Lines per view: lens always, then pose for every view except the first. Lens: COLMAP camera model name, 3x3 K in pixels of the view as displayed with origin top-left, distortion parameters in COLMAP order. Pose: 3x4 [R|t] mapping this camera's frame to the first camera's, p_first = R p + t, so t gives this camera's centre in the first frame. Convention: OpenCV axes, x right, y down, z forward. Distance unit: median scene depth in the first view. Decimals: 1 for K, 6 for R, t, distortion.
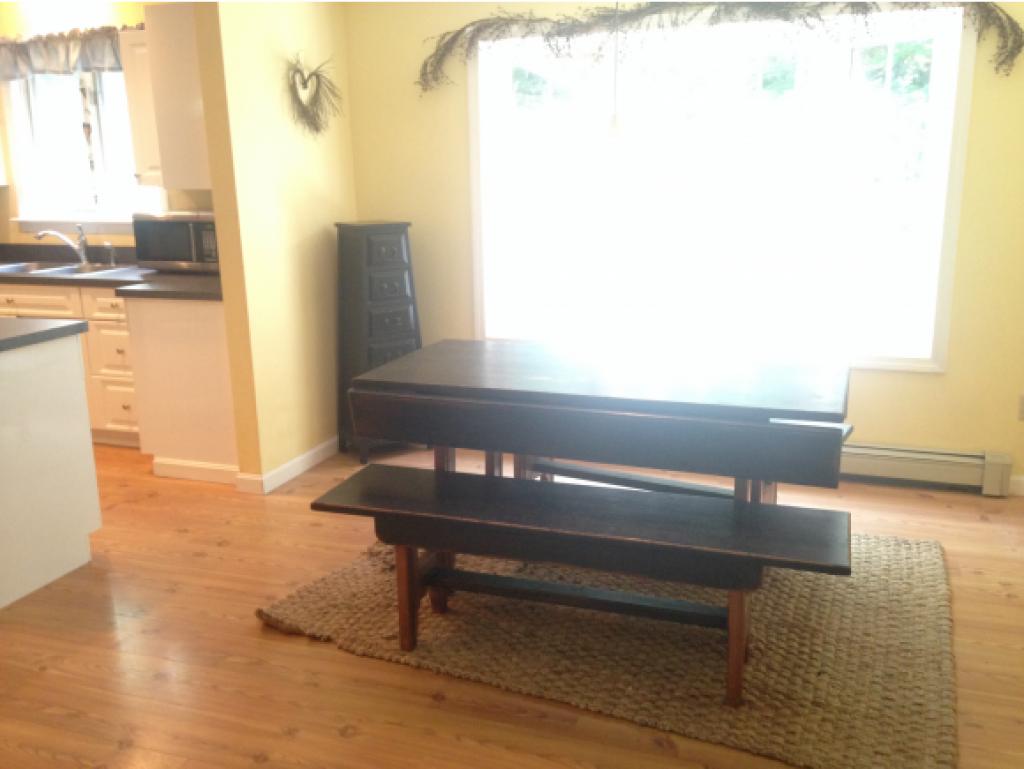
lens RADIAL K [[914.6, 0, 512.0], [0, 914.6, 384.5], [0, 0, 1]] dist [-0.003762, -0.017260]
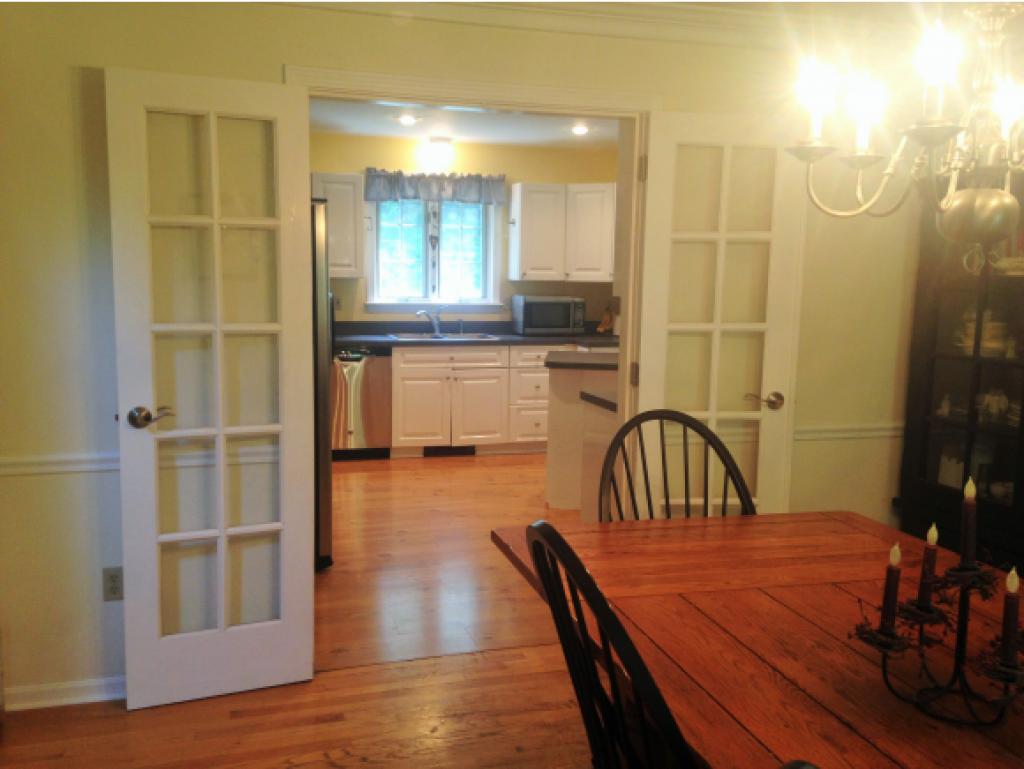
lens RADIAL K [[914.6, 0, 512.0], [0, 914.6, 384.5], [0, 0, 1]] dist [-0.003762, -0.017260]
pose [[0.807820, -0.047937, 0.587476, -1.309411], [0.108971, 0.991652, -0.068927, 0.057978], [-0.579268, 0.119699, 0.806301, -0.202140]]
